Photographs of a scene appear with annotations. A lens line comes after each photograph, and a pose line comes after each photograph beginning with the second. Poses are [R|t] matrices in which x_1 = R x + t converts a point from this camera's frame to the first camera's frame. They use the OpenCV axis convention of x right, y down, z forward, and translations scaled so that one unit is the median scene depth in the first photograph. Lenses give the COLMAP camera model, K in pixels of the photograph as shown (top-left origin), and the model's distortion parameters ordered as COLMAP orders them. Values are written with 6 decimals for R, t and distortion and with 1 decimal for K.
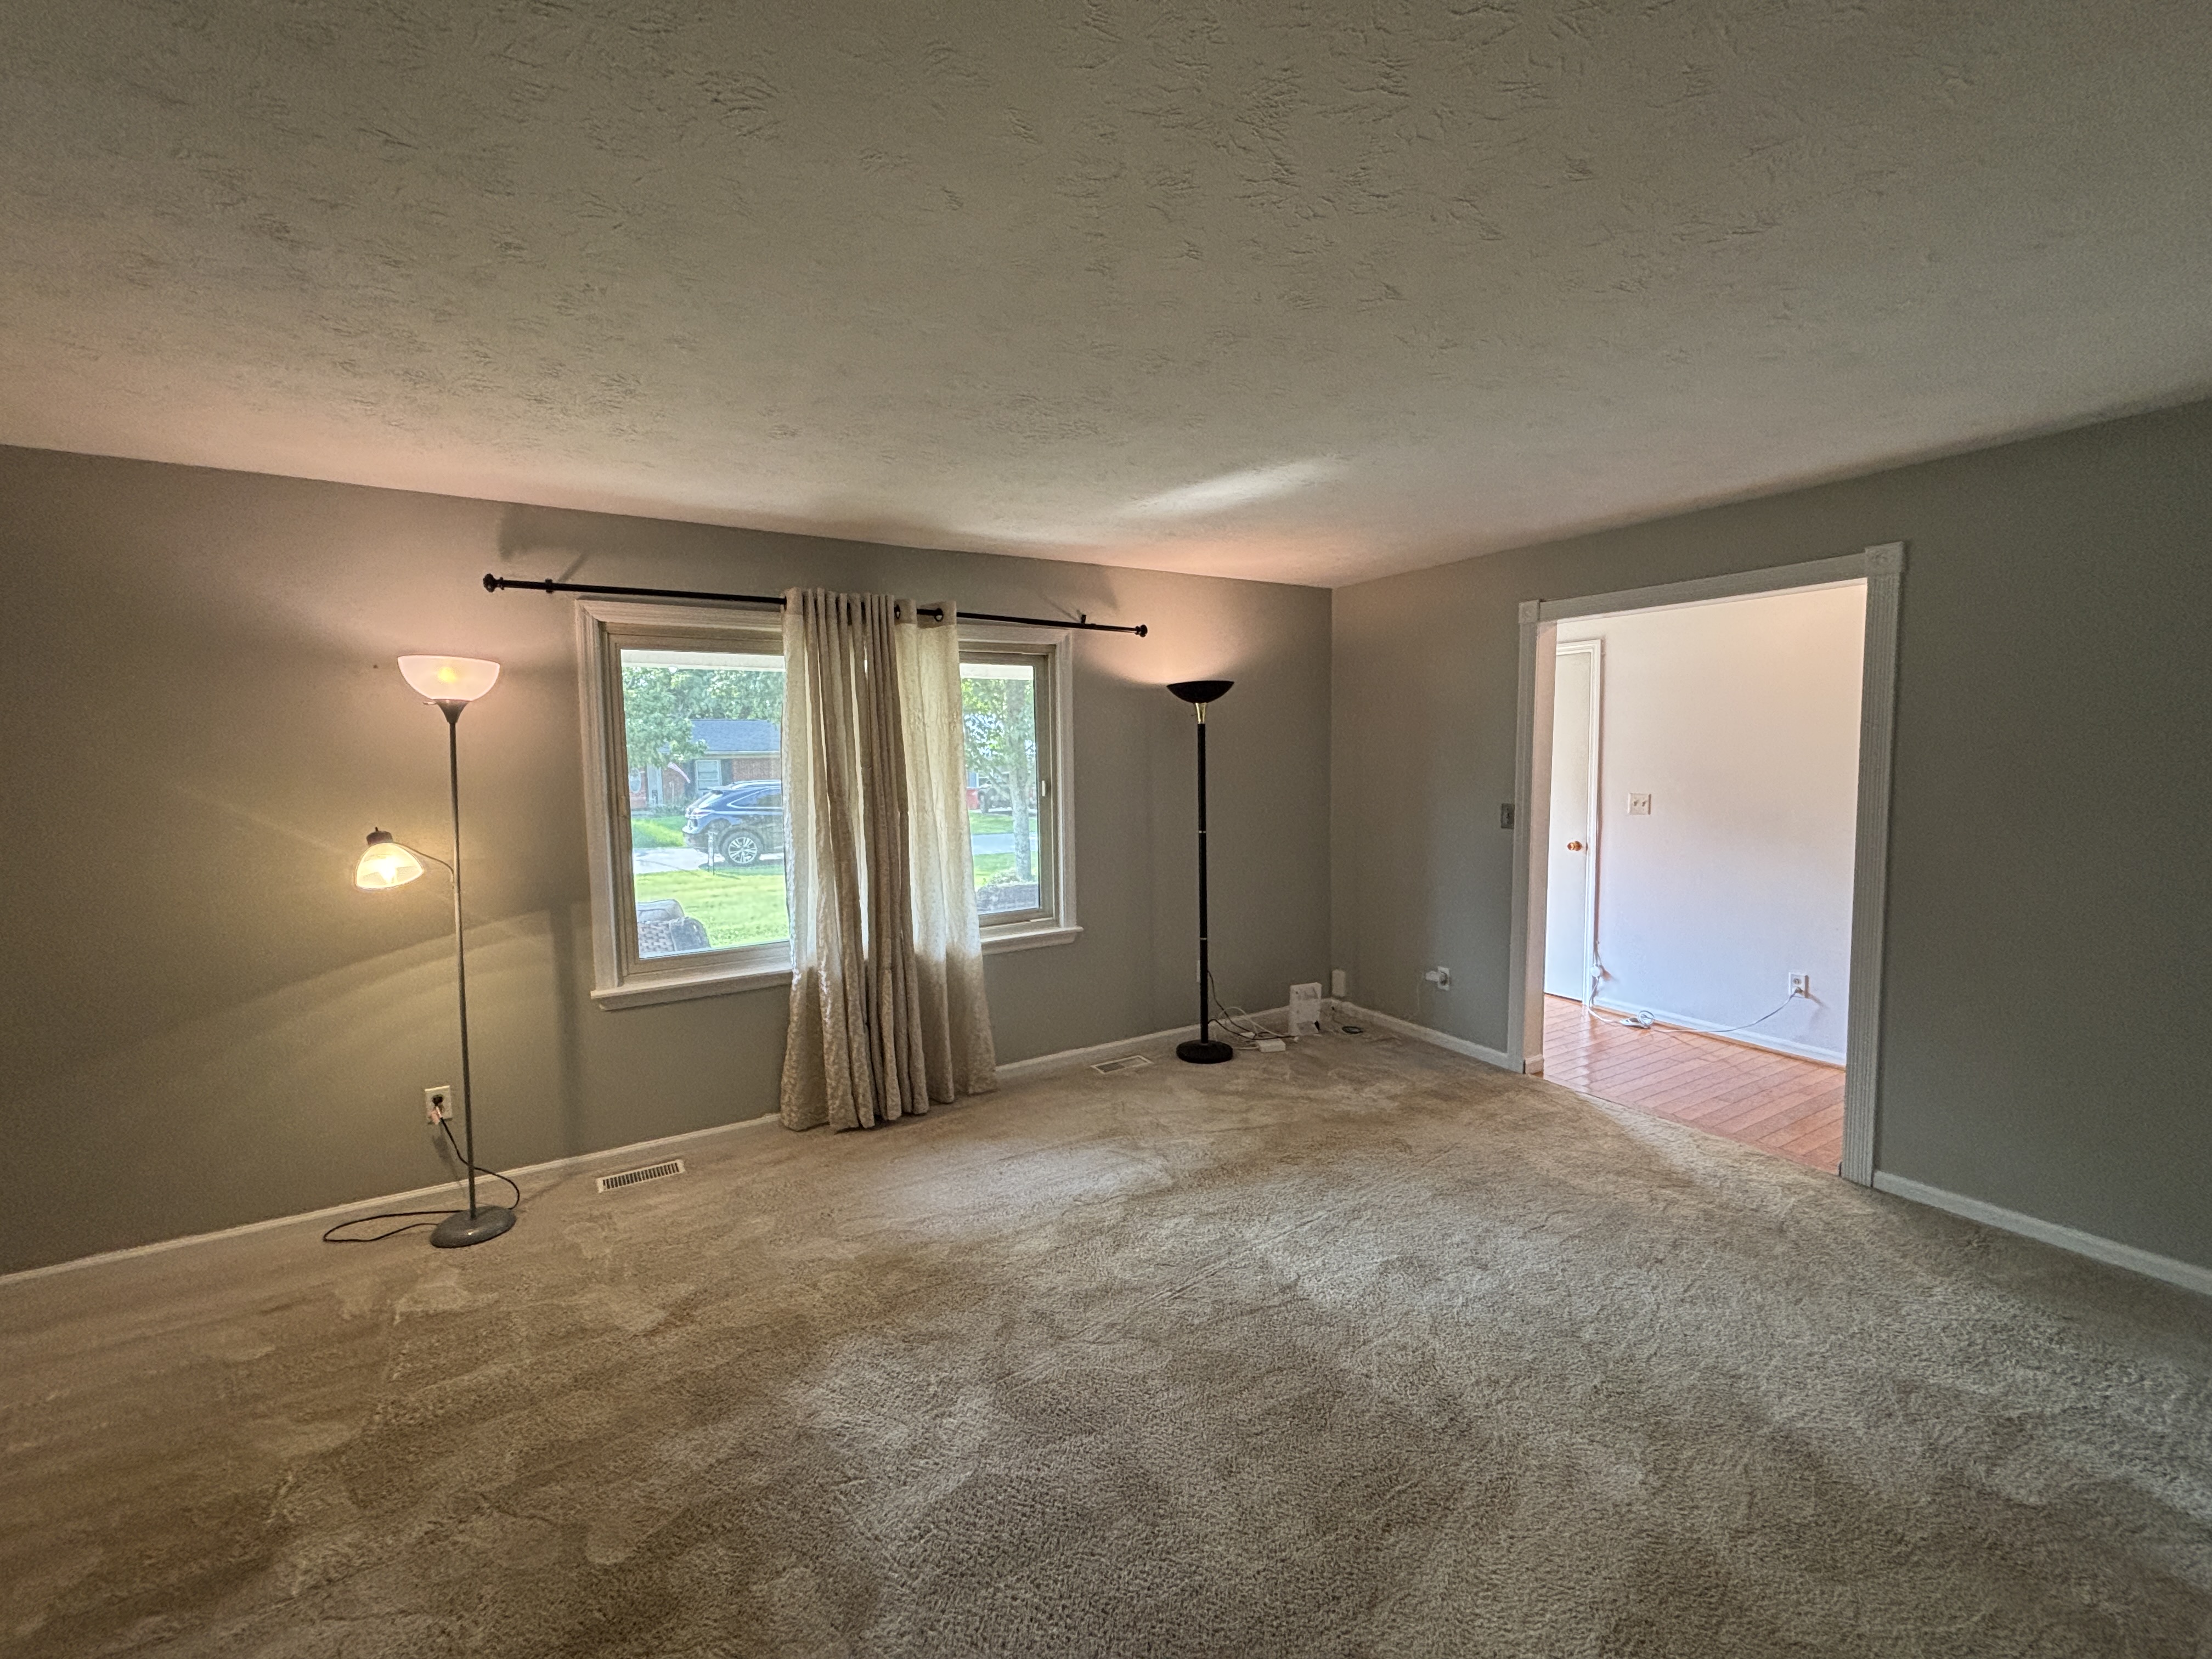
lens RADIAL K [[895.5, 0, 1111.2], [0, 895.5, 823.0], [0, 0, 1]] dist [-0.002957, -0.001293]
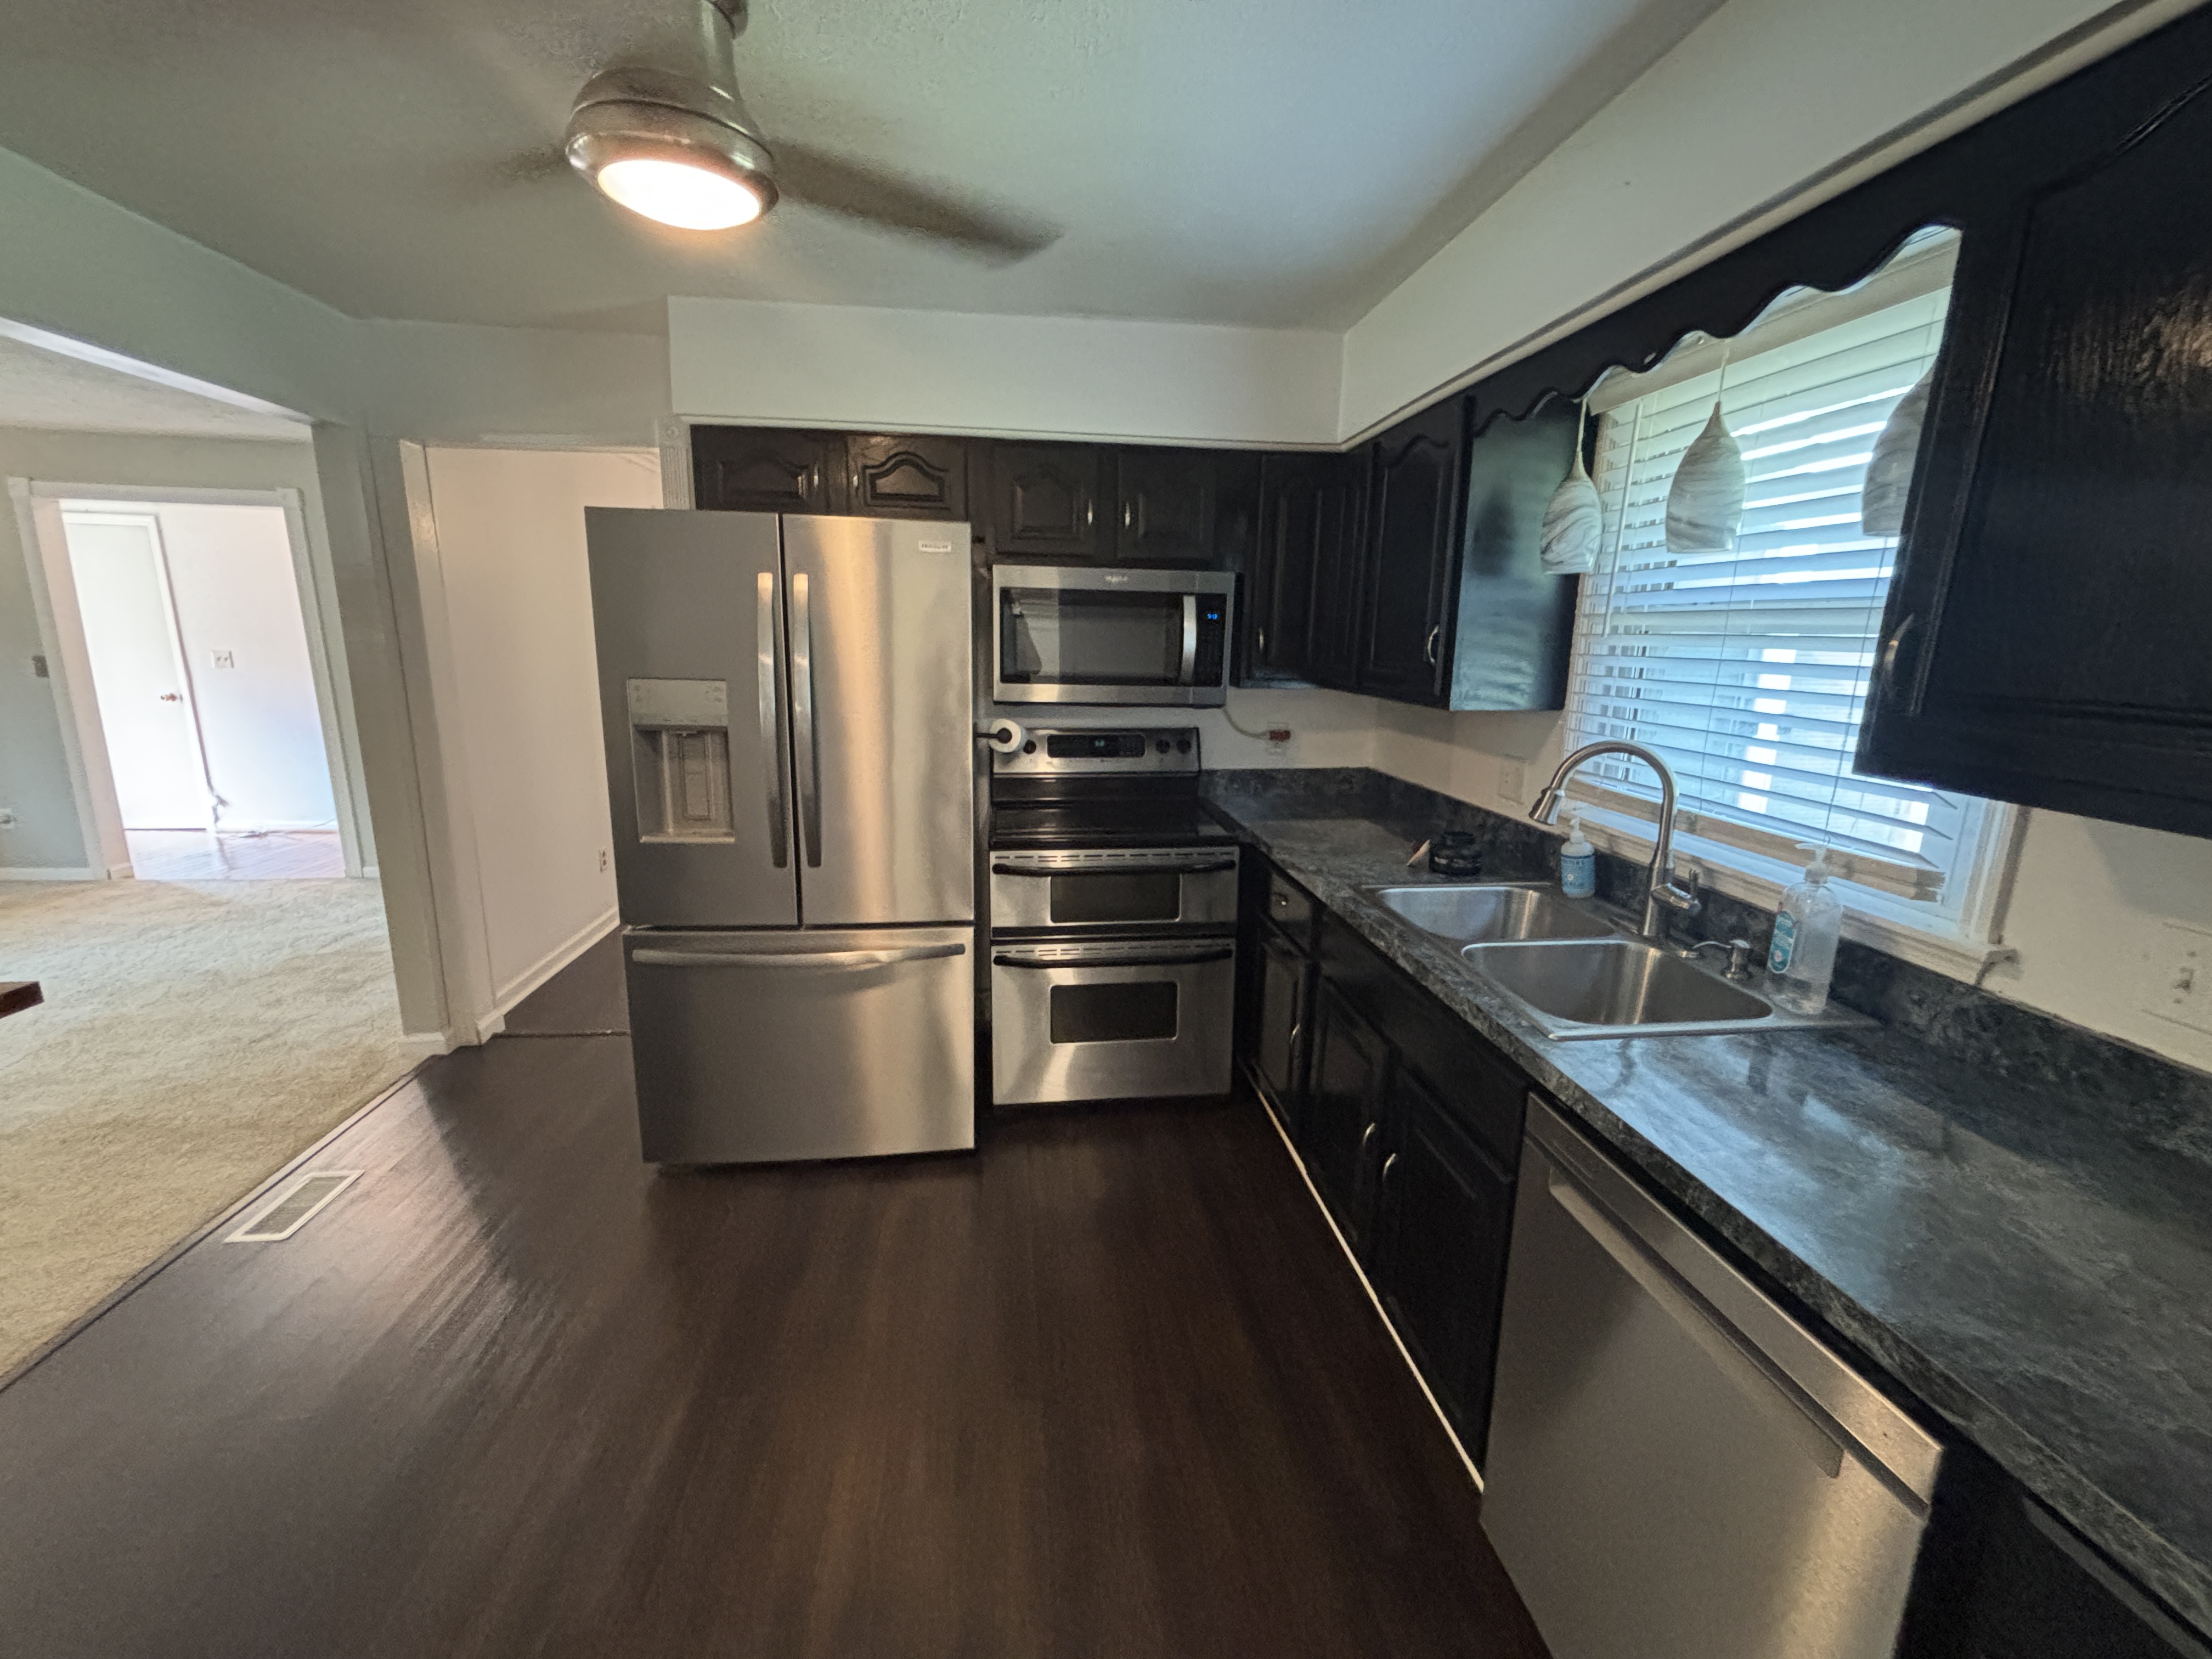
lens RADIAL K [[895.5, 0, 1112.3], [0, 895.5, 816.6], [0, 0, 1]] dist [-0.002957, -0.001293]
pose [[0.407849, -0.159432, 0.899022, -0.058447], [0.044405, 0.986935, 0.154878, 0.066653], [-0.911969, -0.023246, 0.409600, -0.730148]]
